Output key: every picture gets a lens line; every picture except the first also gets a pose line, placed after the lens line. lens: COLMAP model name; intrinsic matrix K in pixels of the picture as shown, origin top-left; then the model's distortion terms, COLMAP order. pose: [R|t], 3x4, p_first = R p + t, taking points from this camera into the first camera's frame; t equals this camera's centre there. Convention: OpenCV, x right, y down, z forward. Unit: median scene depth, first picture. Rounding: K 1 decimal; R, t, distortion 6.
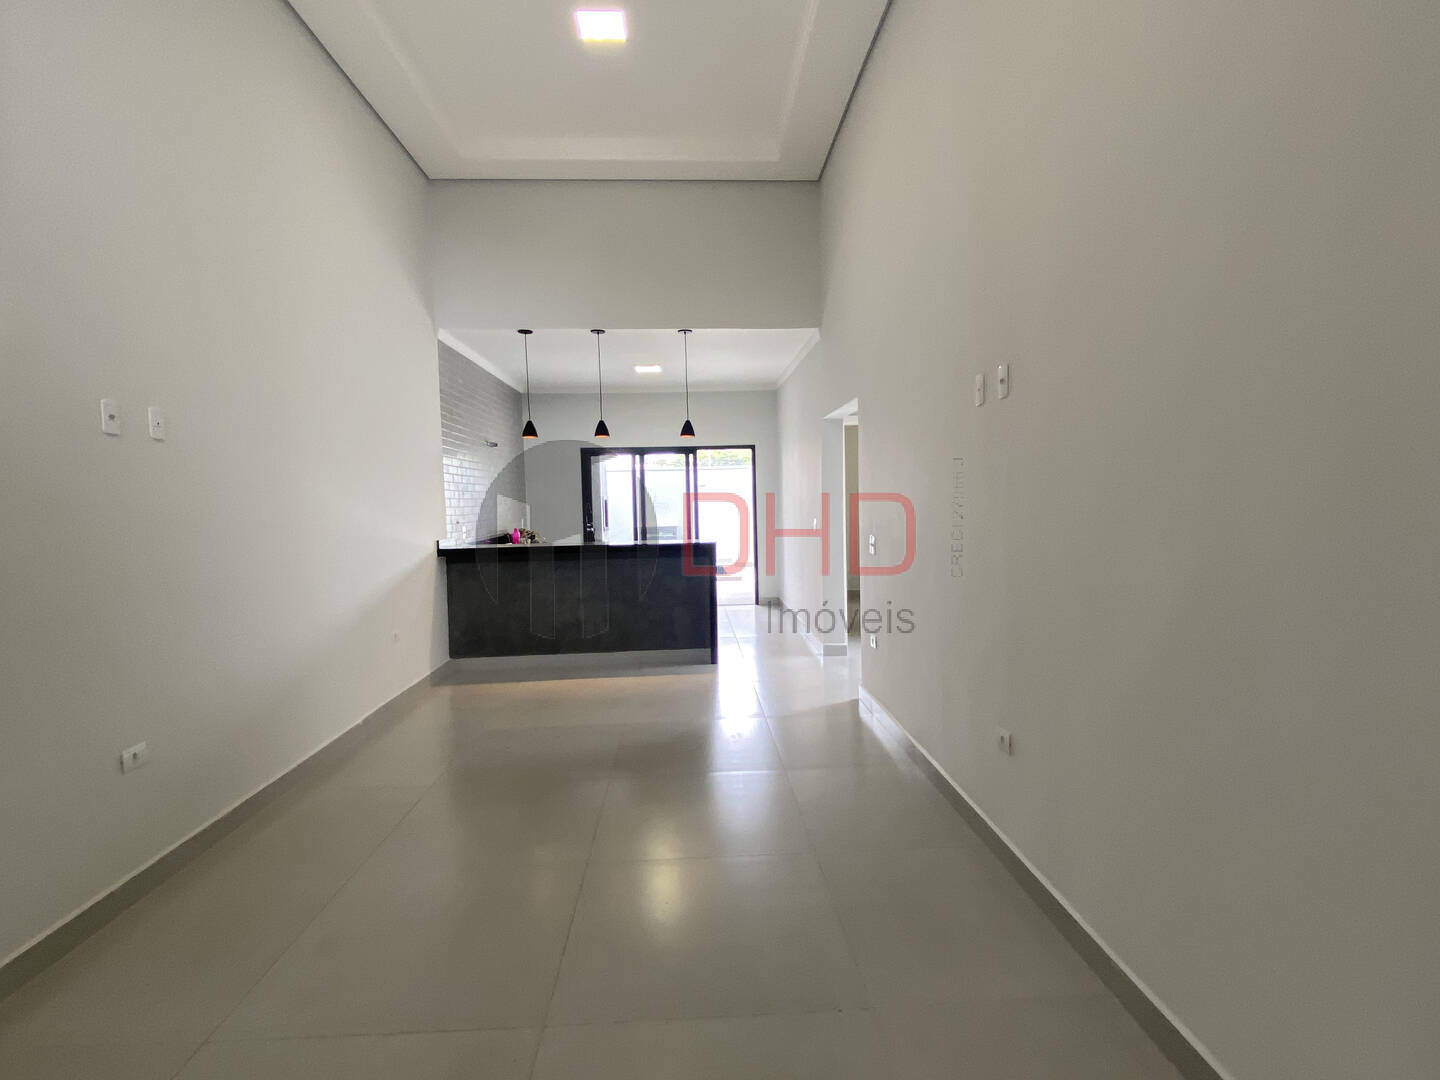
lens RADIAL K [[736.4, 0, 720.0], [0, 736.4, 540.0], [0, 0, 1]] dist [-0.000721, -0.000210]
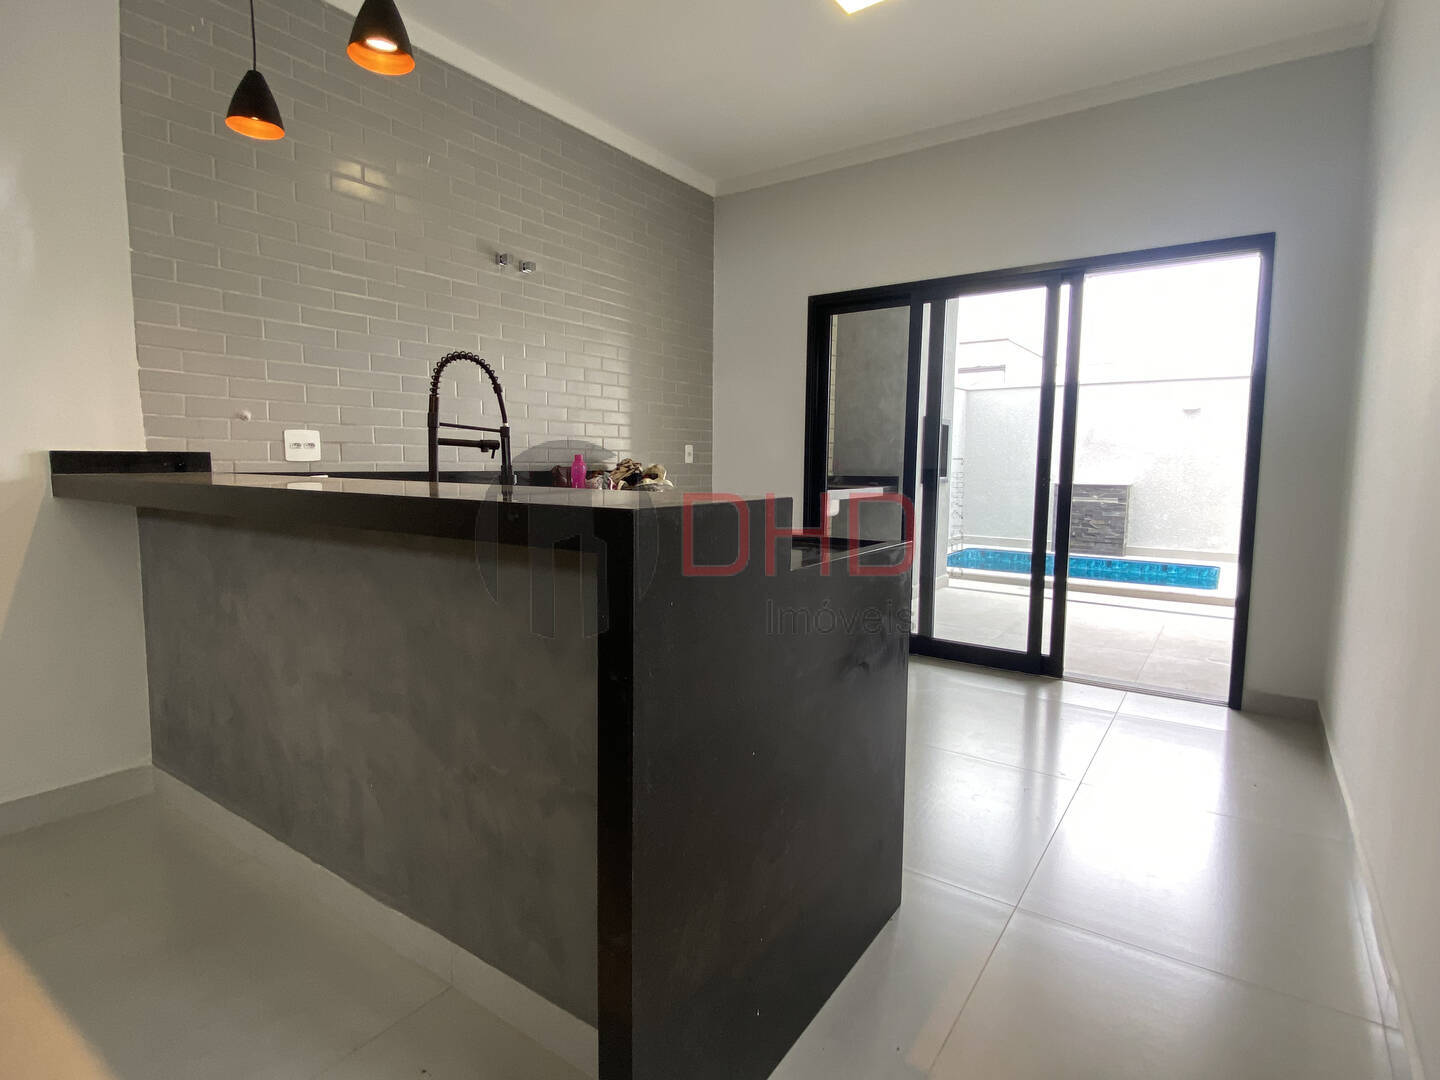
lens RADIAL K [[736.4, 0, 720.0], [0, 736.4, 540.0], [0, 0, 1]] dist [-0.000721, -0.000210]
pose [[0.801091, 0.089648, -0.591791, 0.056078], [-0.052889, 0.995455, 0.079203, -0.004293], [0.596201, -0.032149, 0.802191, 0.584100]]
